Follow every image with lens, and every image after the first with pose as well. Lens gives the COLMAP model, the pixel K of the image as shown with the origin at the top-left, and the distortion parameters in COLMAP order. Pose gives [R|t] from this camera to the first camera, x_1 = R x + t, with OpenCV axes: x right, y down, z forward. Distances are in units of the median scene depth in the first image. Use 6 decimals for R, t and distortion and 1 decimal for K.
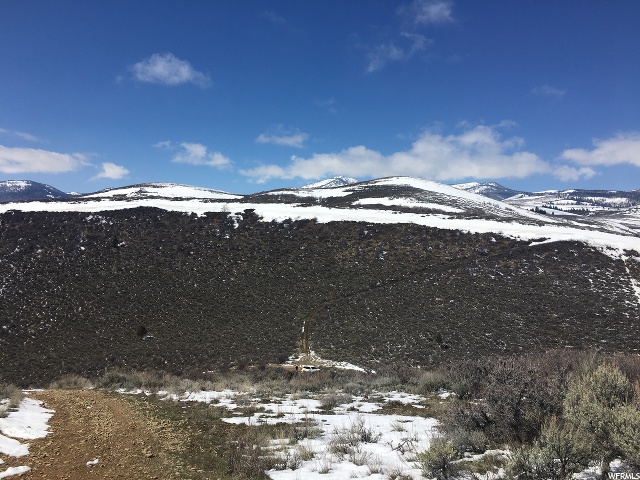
lens RADIAL K [[536.5, 0, 322.4], [0, 536.5, 238.0], [0, 0, 1]] dist [0.036413, -0.053205]
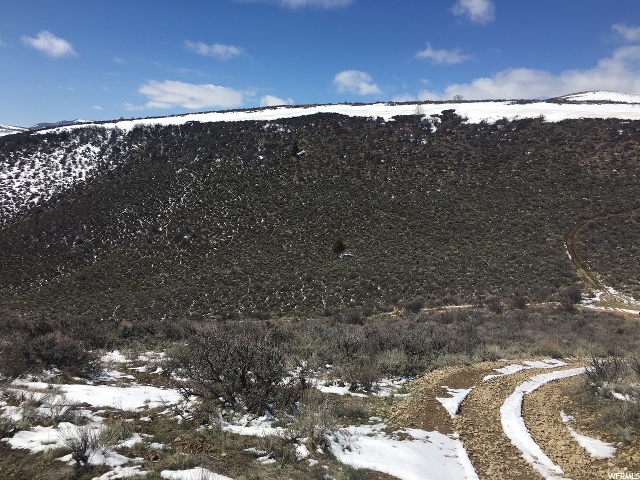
lens RADIAL K [[536.5, 0, 318.8], [0, 536.5, 238.0], [0, 0, 1]] dist [0.036413, -0.053205]
pose [[0.957178, 0.041121, -0.286566, -0.093281], [-0.004554, 0.991877, 0.127119, 0.040308], [0.289466, -0.120370, 0.949590, 0.165512]]
